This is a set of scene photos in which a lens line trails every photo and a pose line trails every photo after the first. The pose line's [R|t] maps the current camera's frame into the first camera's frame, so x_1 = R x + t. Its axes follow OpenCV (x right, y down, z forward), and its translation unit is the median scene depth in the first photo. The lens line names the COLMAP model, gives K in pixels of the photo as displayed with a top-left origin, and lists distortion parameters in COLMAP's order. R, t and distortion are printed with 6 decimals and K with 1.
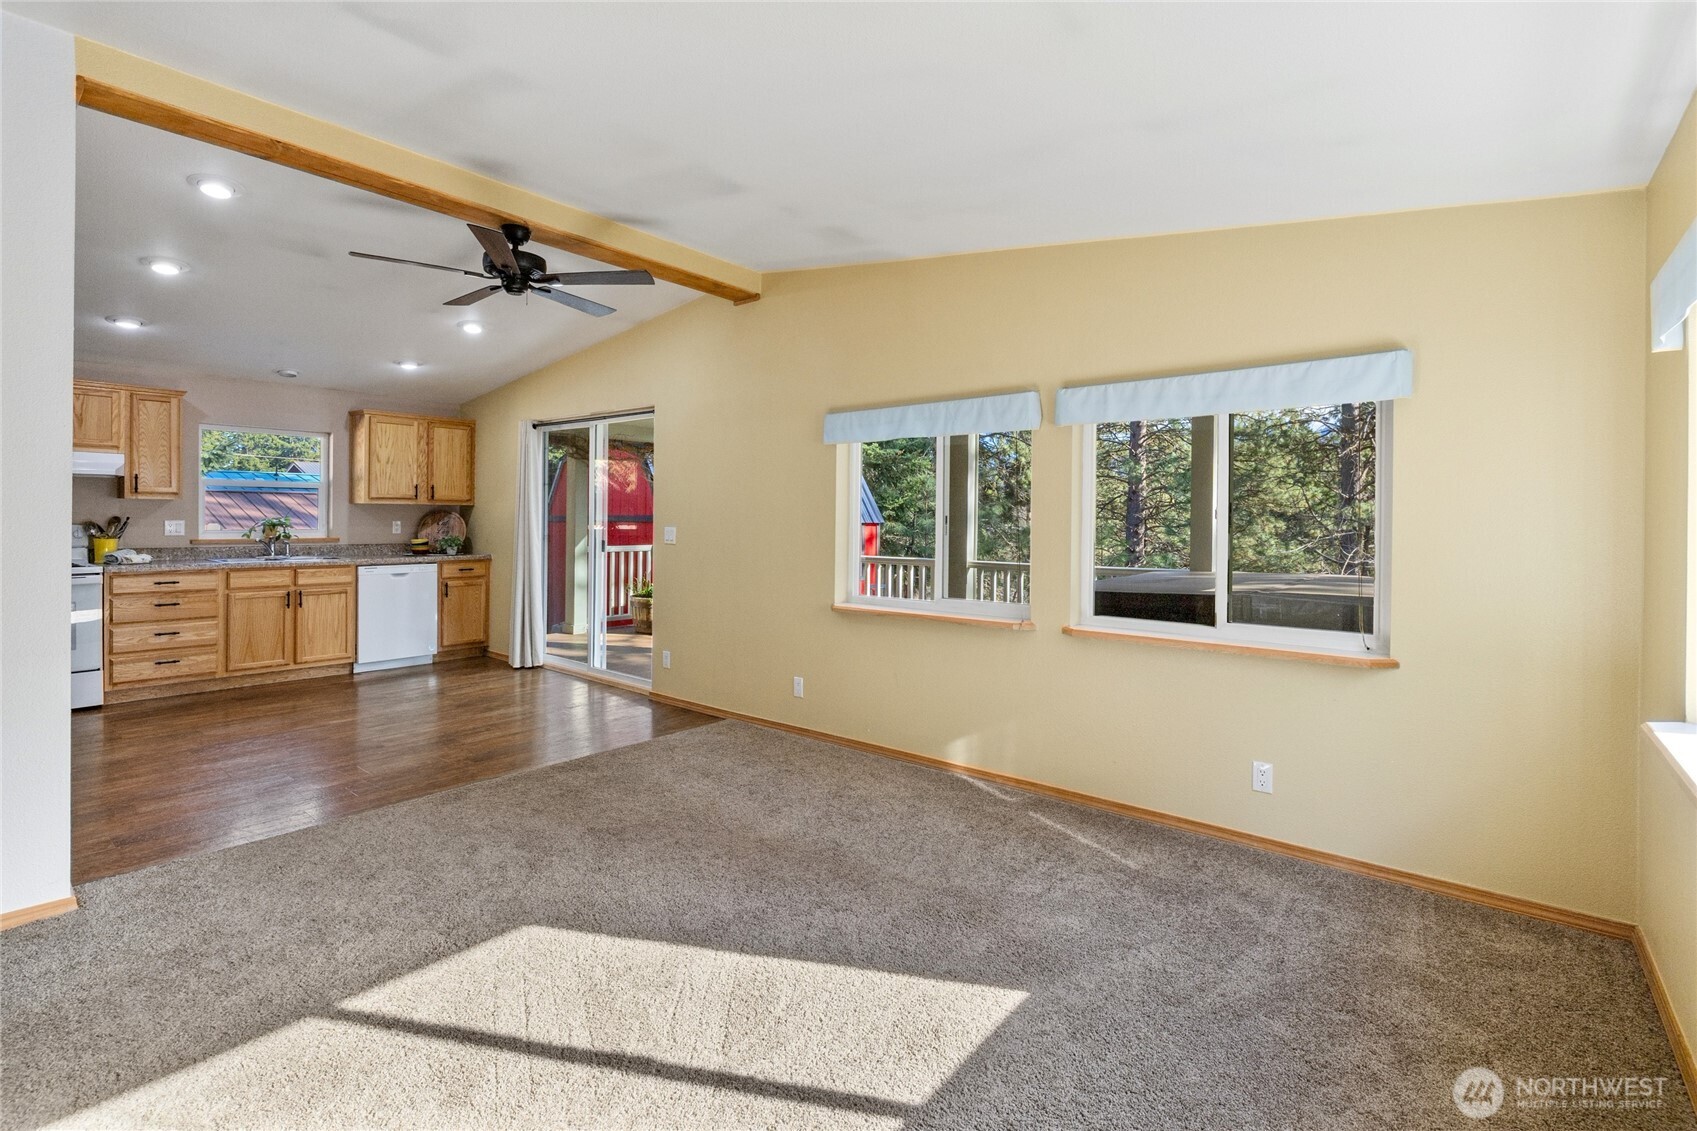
lens RADIAL K [[785.2, 0, 870.7], [0, 785.2, 519.4], [0, 0, 1]] dist [-0.010236, 0.000014]
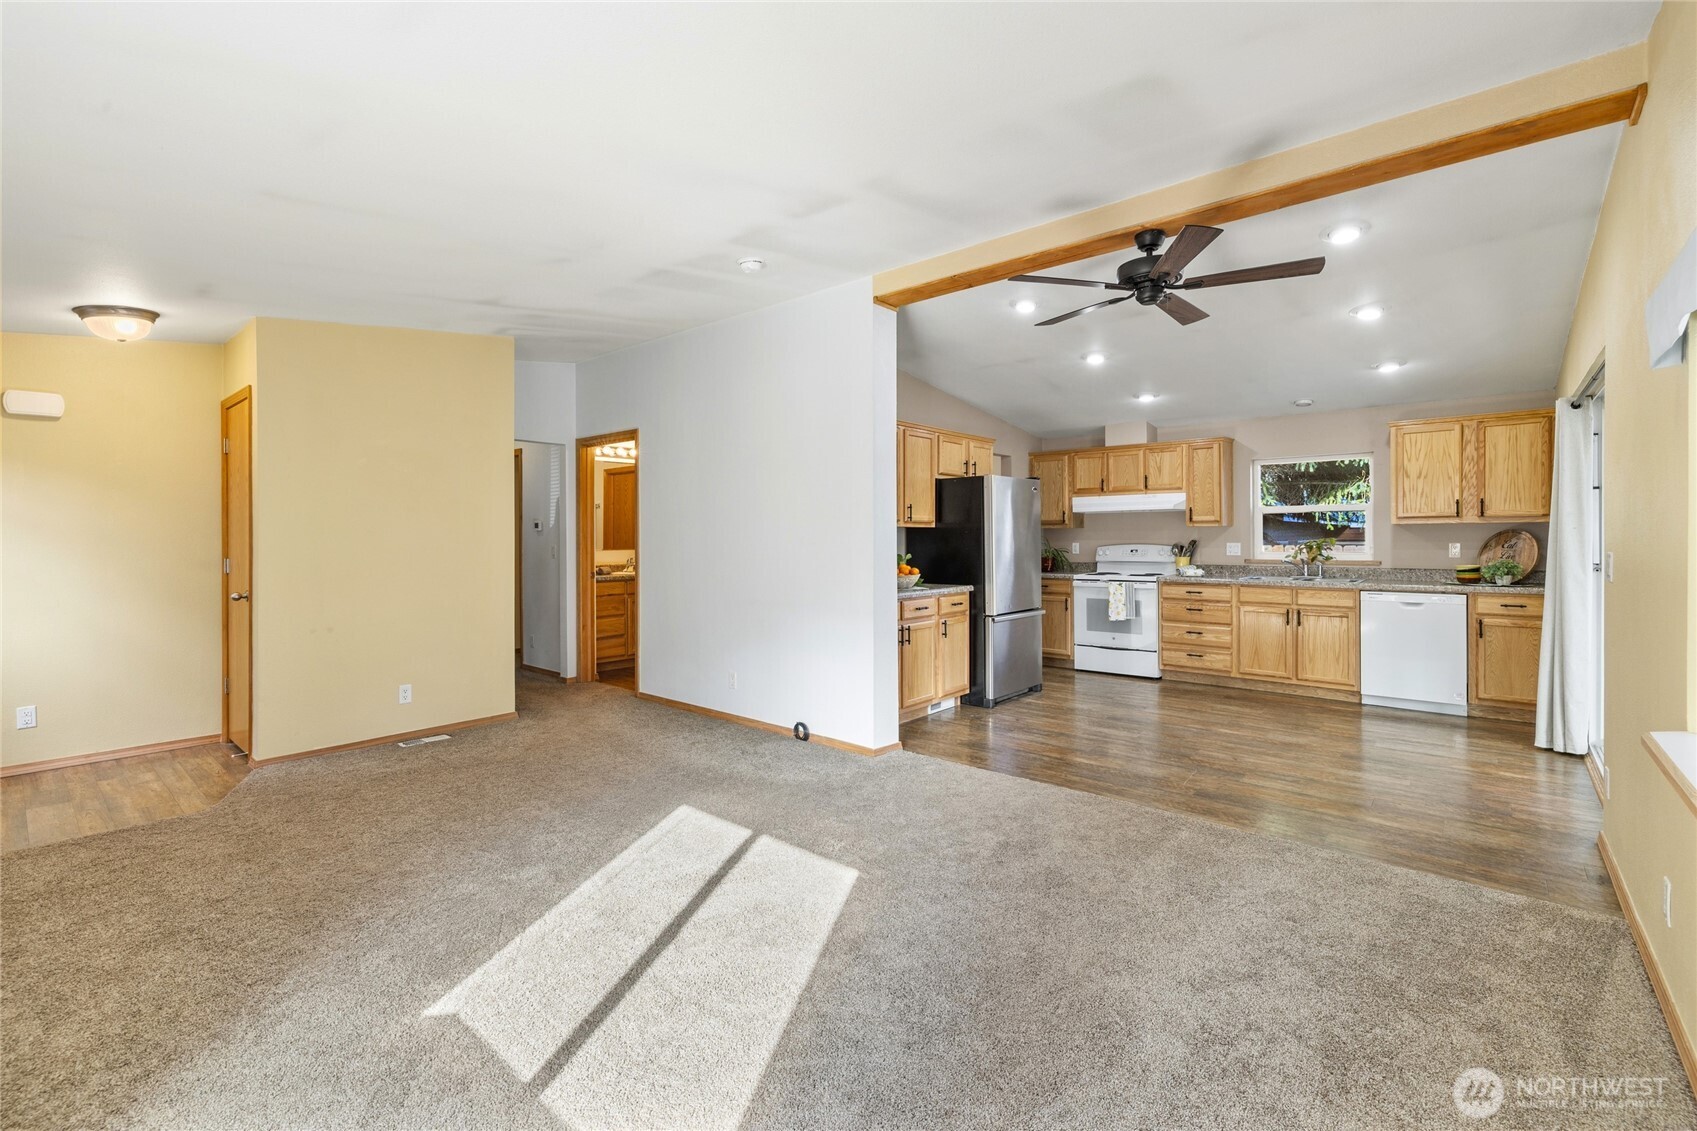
lens RADIAL K [[751.9, 0, 829.3], [0, 751.9, 544.8], [0, 0, 1]] dist [0.004381, 0.000194]
pose [[-0.073067, 0.000244, -0.997327, 0.320397], [0.002051, 0.999998, 0.000094, 0.002914], [0.997325, -0.002039, -0.073068, 0.447490]]
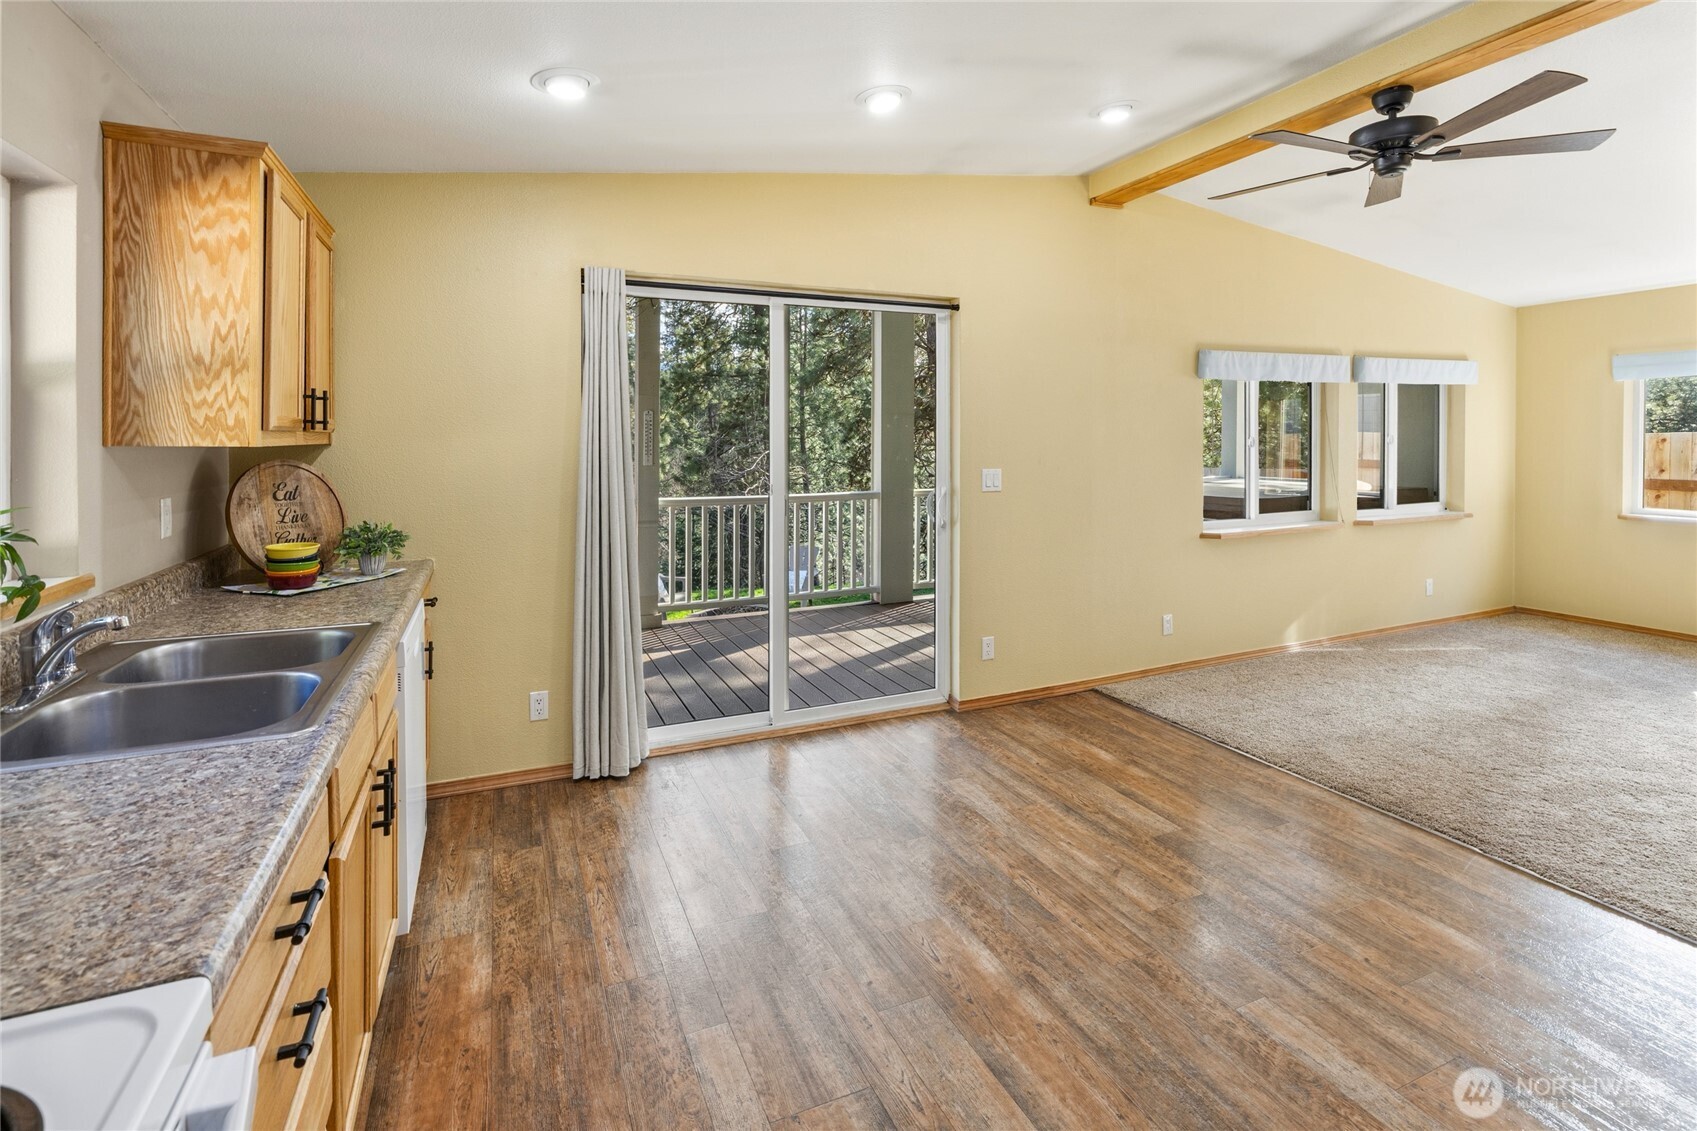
lens RADIAL K [[785.2, 0, 863.3], [0, 785.2, 445.5], [0, 0, 1]] dist [-0.010236, 0.000014]
pose [[0.465171, -0.020448, 0.884985, -0.916929], [0.011418, 0.999789, 0.017099, -0.023874], [-0.885147, 0.002151, 0.465306, 0.716035]]
